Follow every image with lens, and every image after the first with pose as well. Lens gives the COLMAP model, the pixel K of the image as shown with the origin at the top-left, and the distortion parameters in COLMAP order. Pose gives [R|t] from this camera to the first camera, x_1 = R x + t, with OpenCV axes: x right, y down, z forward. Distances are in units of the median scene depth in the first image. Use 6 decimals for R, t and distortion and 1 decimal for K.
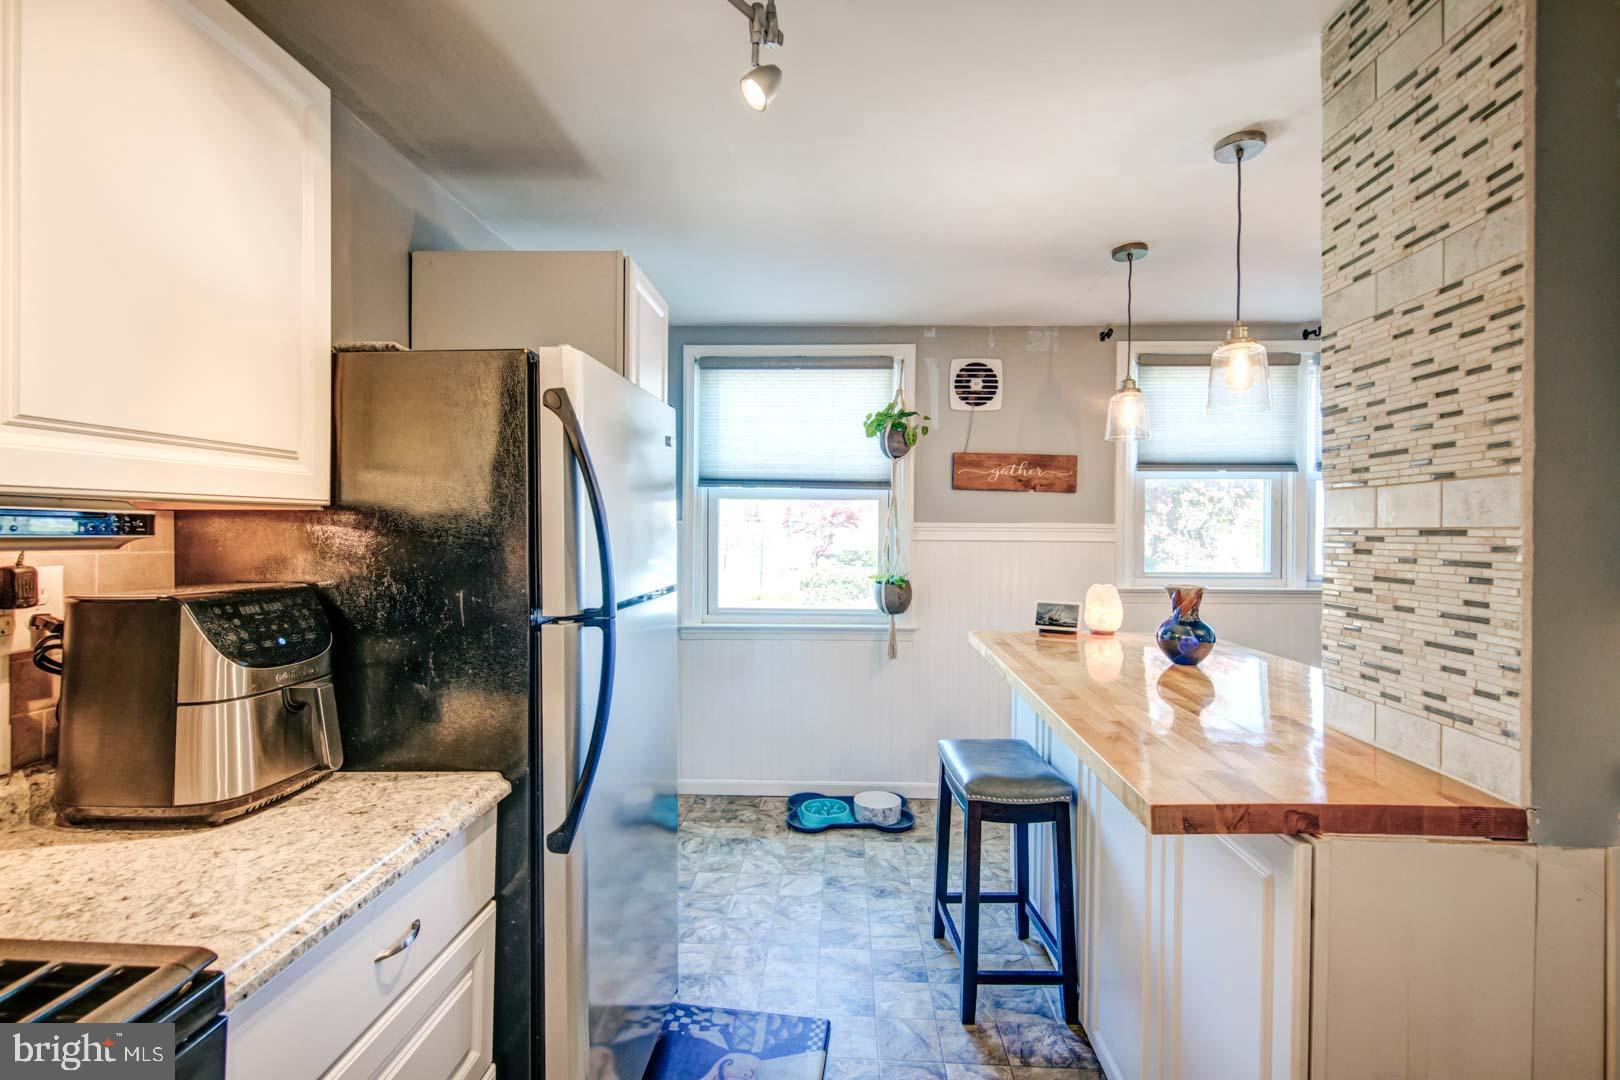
lens RADIAL K [[739.9, 0, 813.8], [0, 739.9, 531.3], [0, 0, 1]] dist [0.015028, -0.009010]
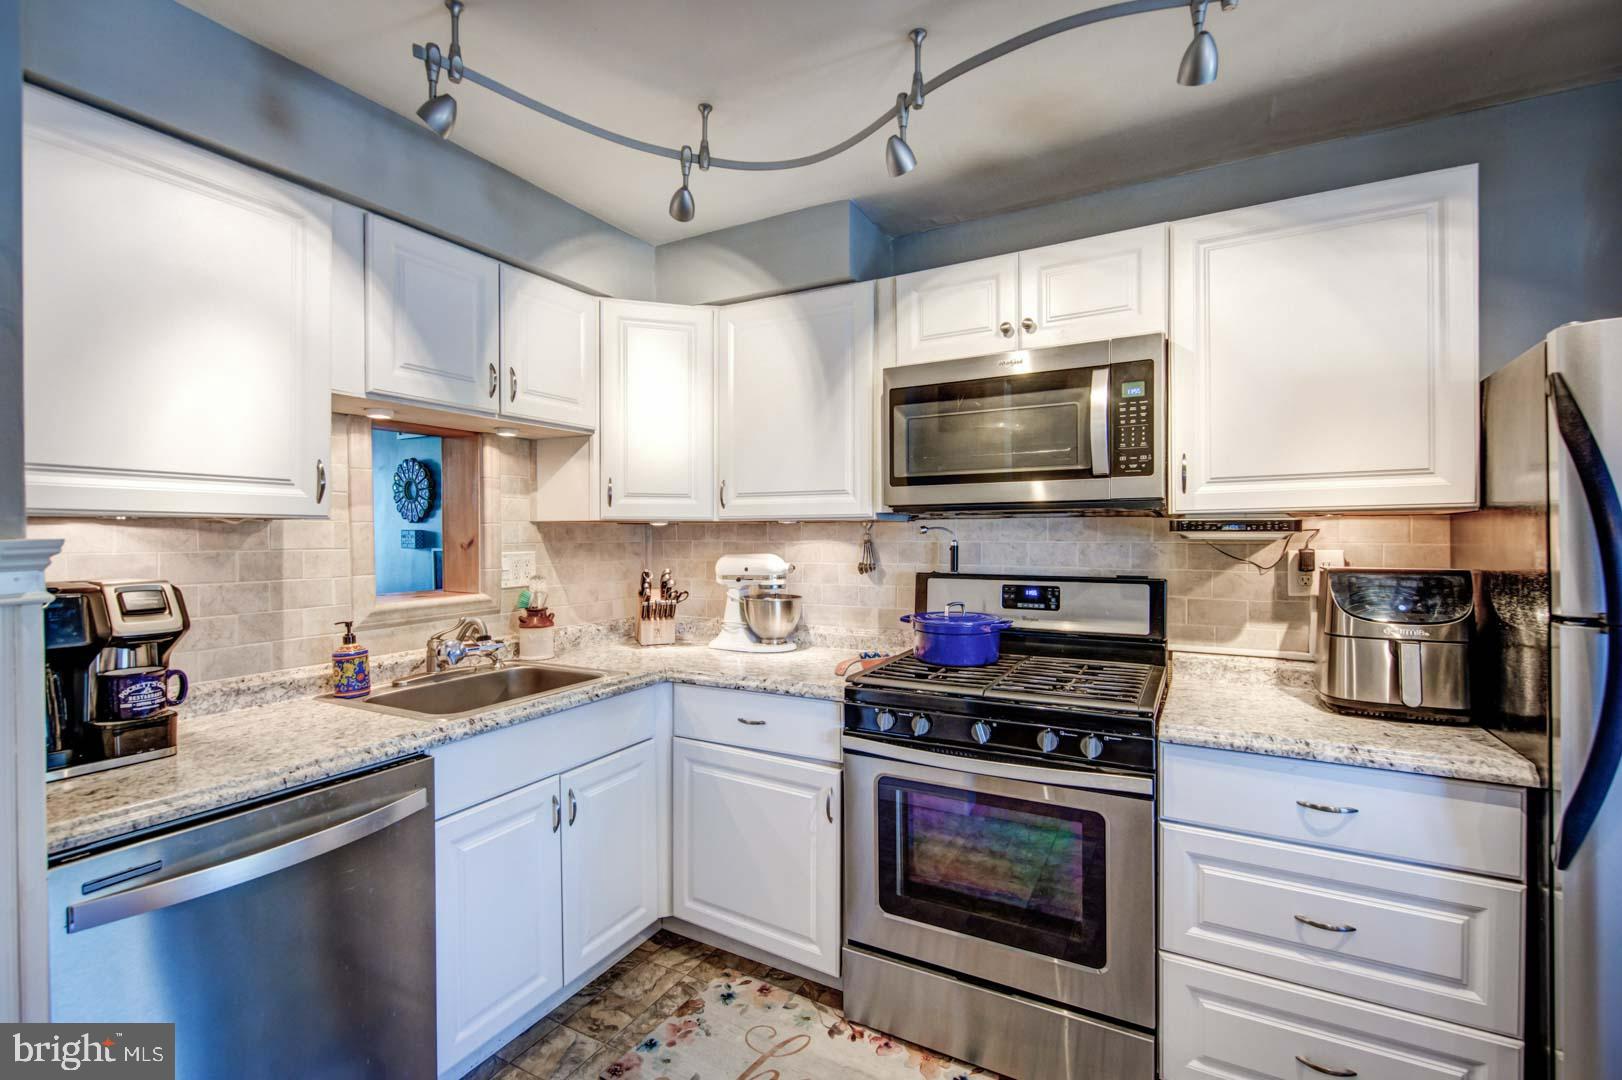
lens RADIAL K [[717.3, 0, 808.9], [0, 717.3, 543.0], [0, 0, 1]] dist [-0.000001, -0.000152]
pose [[-0.441165, 0.005983, -0.897406, 0.802732], [0.001599, 0.999981, 0.005881, 0.014074], [0.897425, 0.001159, -0.441166, 0.490499]]
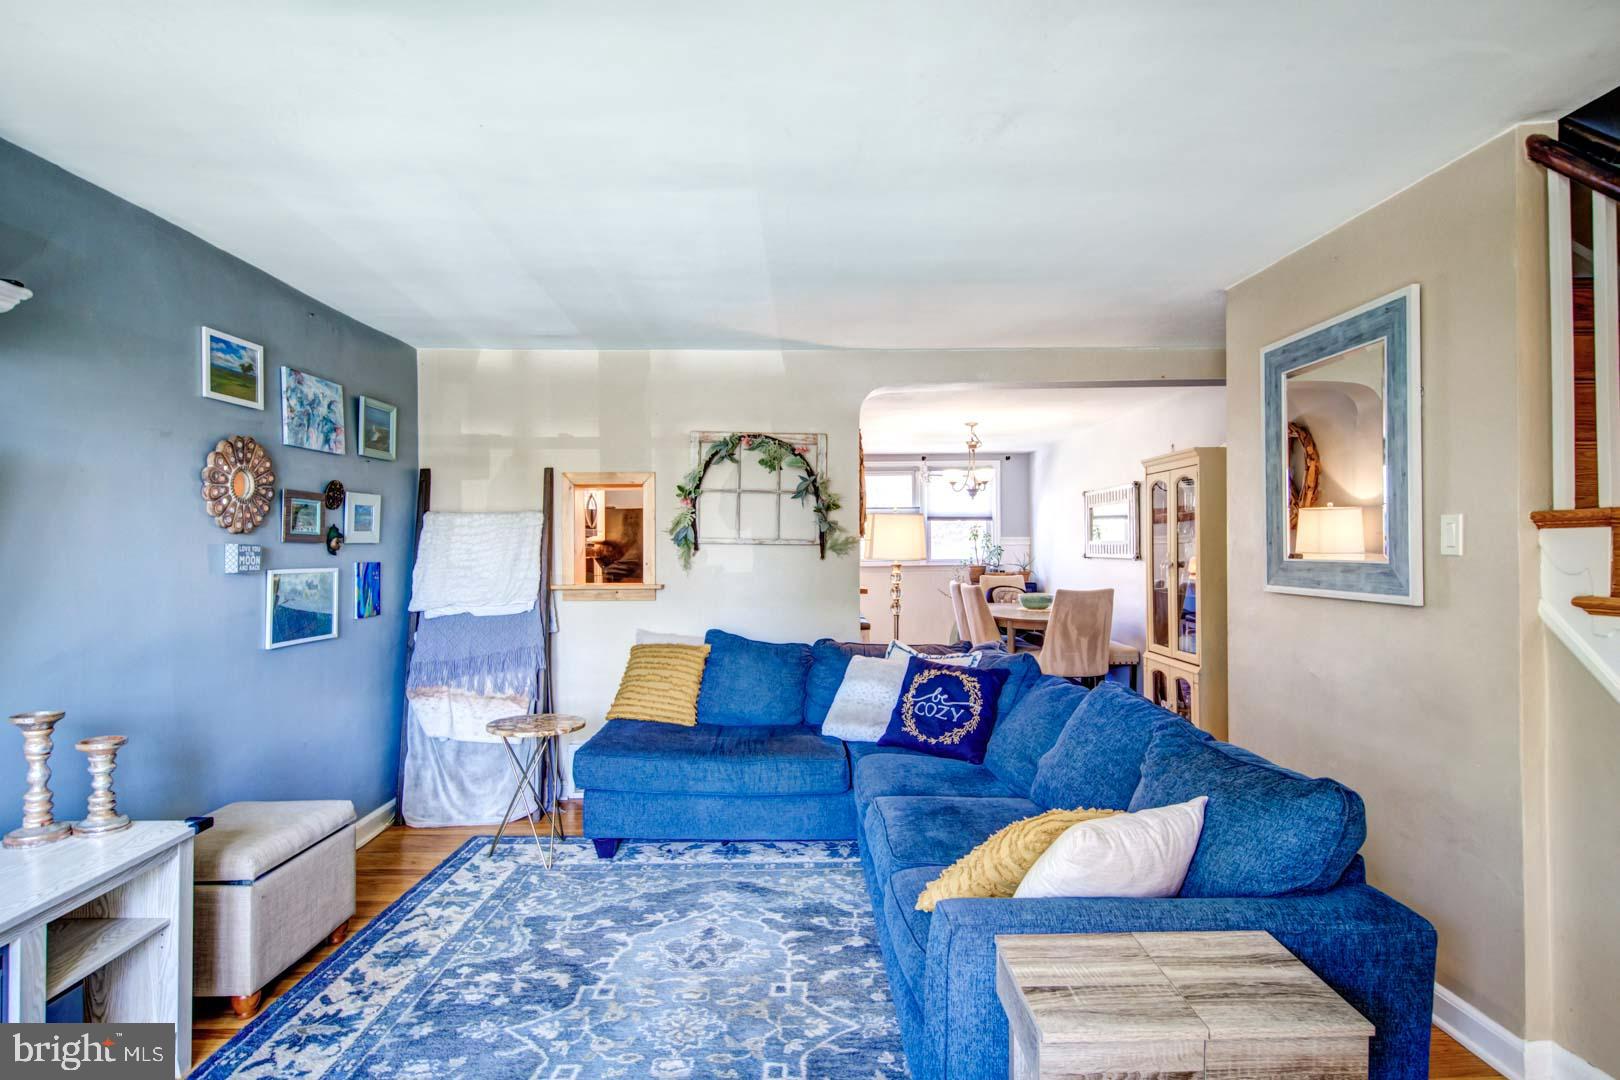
lens RADIAL K [[819.3, 0, 813.6], [0, 819.3, 542.0], [0, 0, 1]] dist [0.010528, 0.000288]
pose [[0.997904, -0.015929, 0.062715, 0.336296], [0.015942, 0.999873, 0.000300, -0.005514], [-0.062711, 0.000700, 0.998031, -4.085222]]
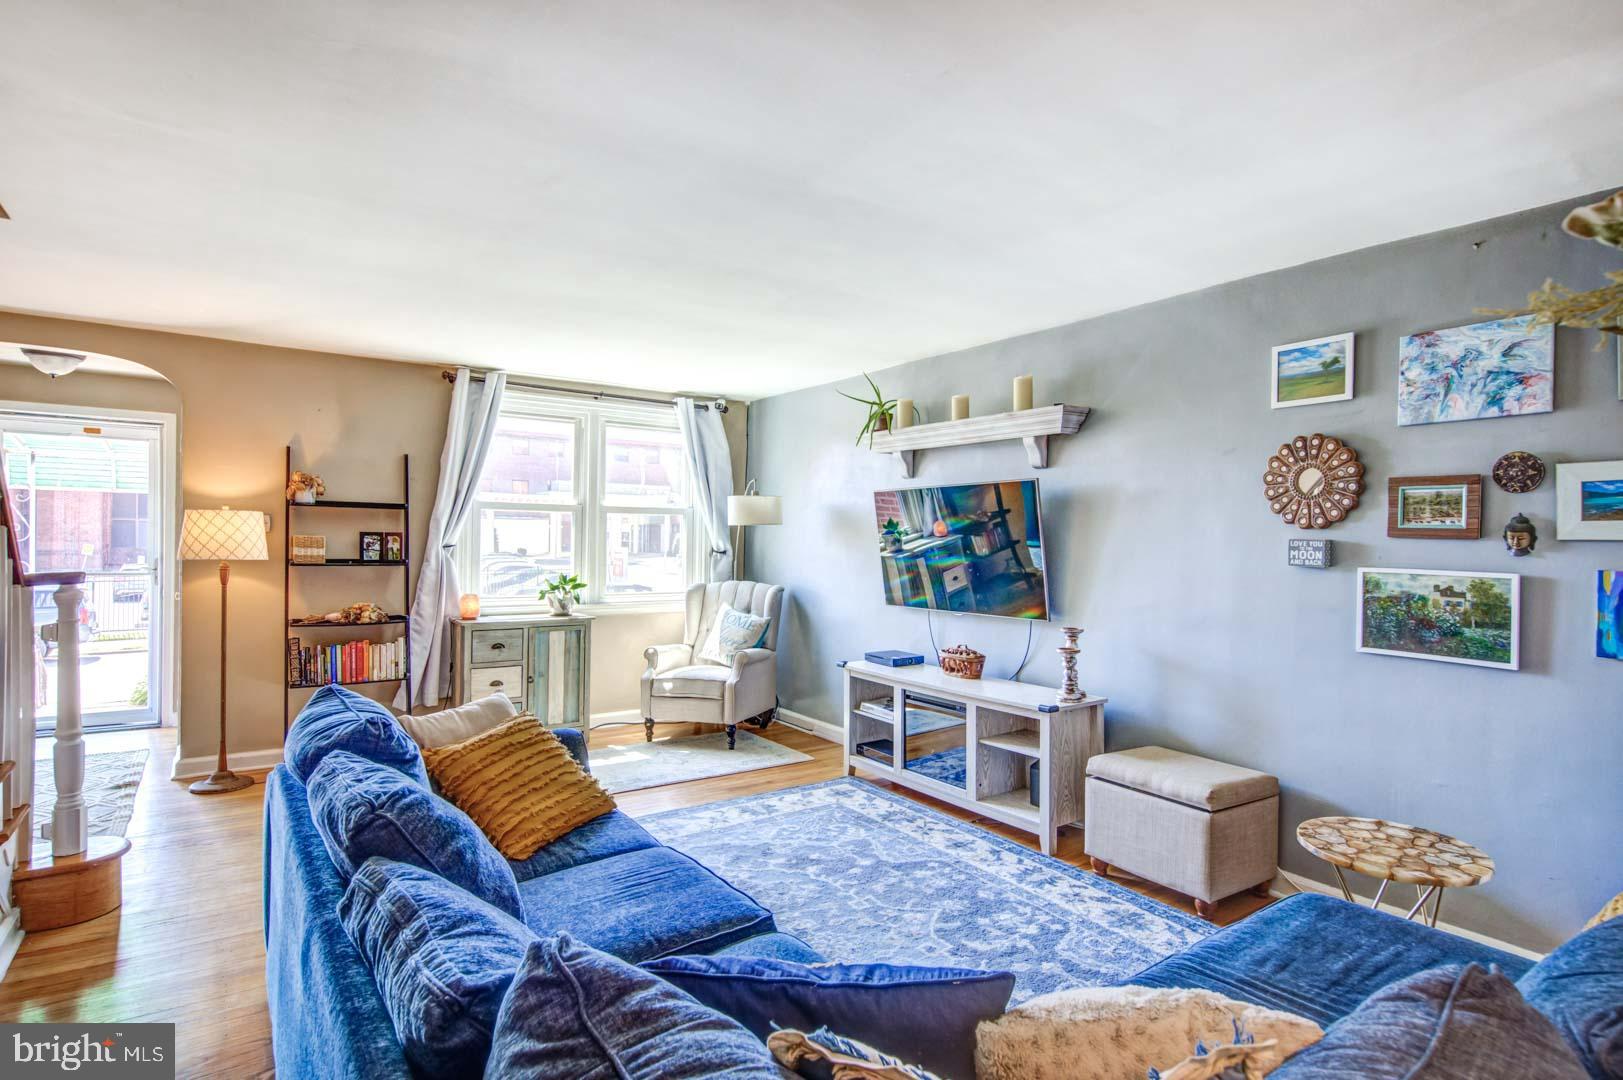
lens RADIAL K [[848.1, 0, 813.2], [0, 848.1, 544.6], [0, 0, 1]] dist [0.011243, 0.000127]
pose [[-0.797413, -0.016031, -0.603220, 1.359336], [-0.019606, 0.999808, -0.000654, 0.017567], [0.603115, 0.011305, -0.797574, -1.036999]]
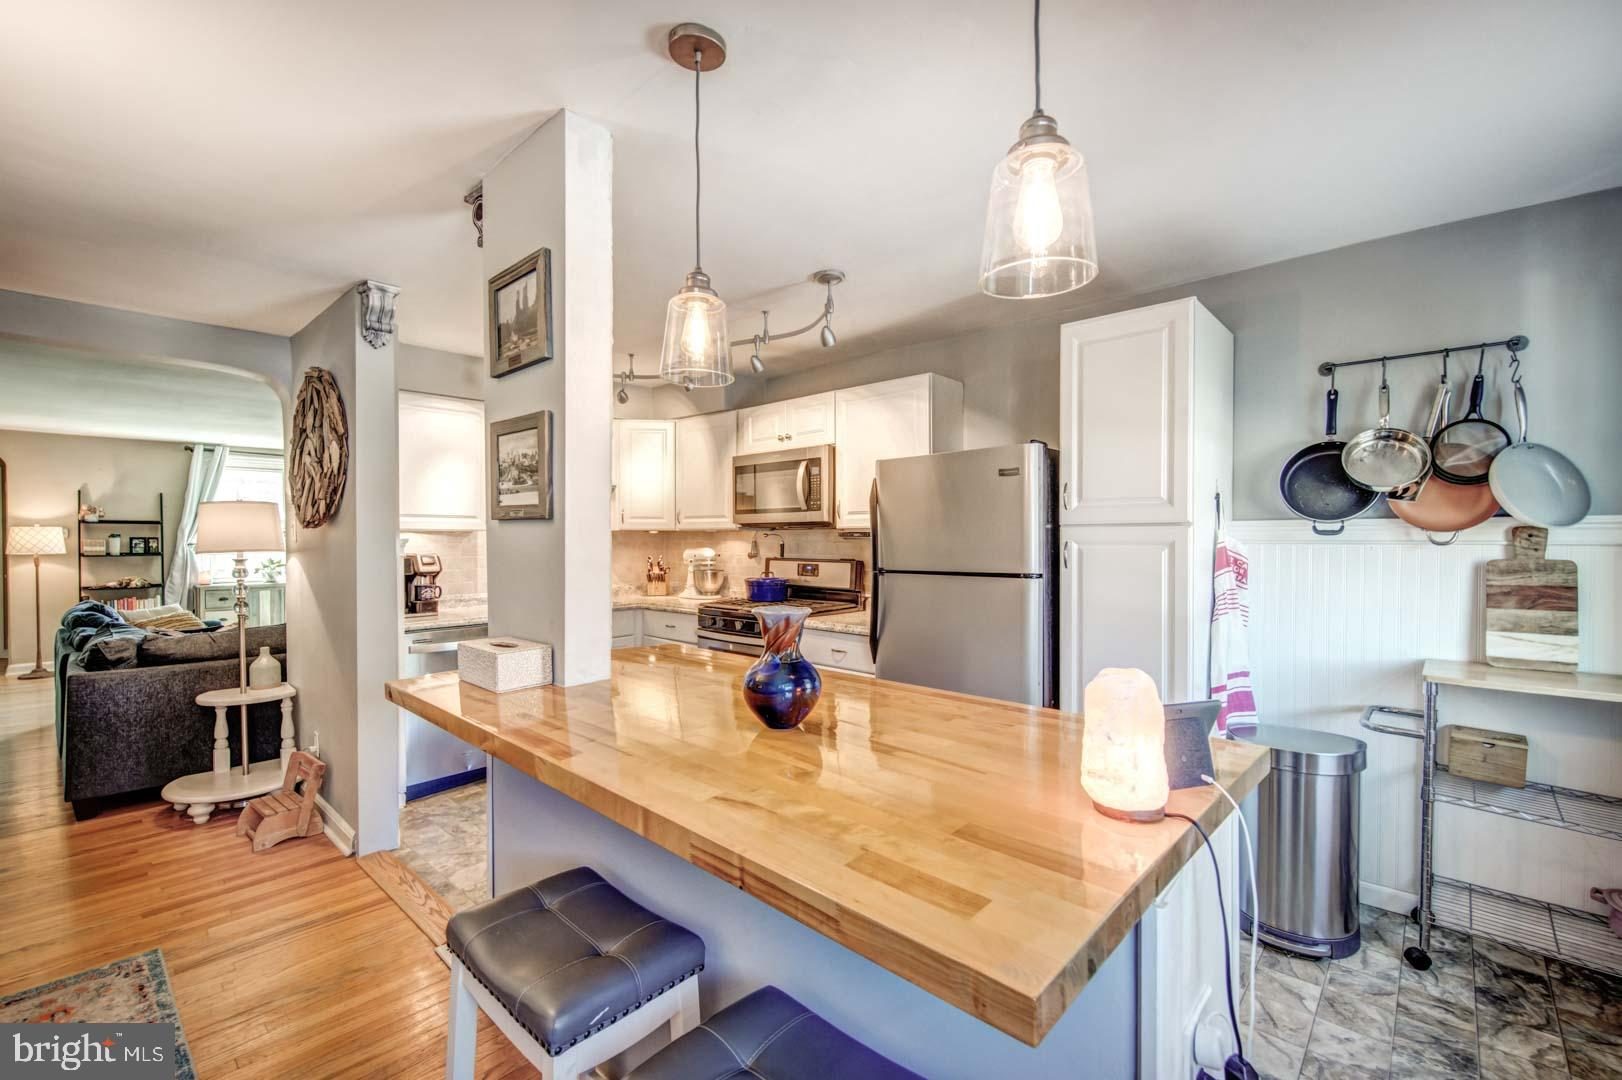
lens RADIAL K [[692.3, 0, 809.9], [0, 692.3, 545.5], [0, 0, 1]] dist [0.014027, -0.005677]
pose [[-0.645421, 0.003392, -0.763820, 1.423474], [-0.001956, 0.999980, 0.006093, 0.019535], [0.763825, 0.005427, -0.645401, 2.099705]]
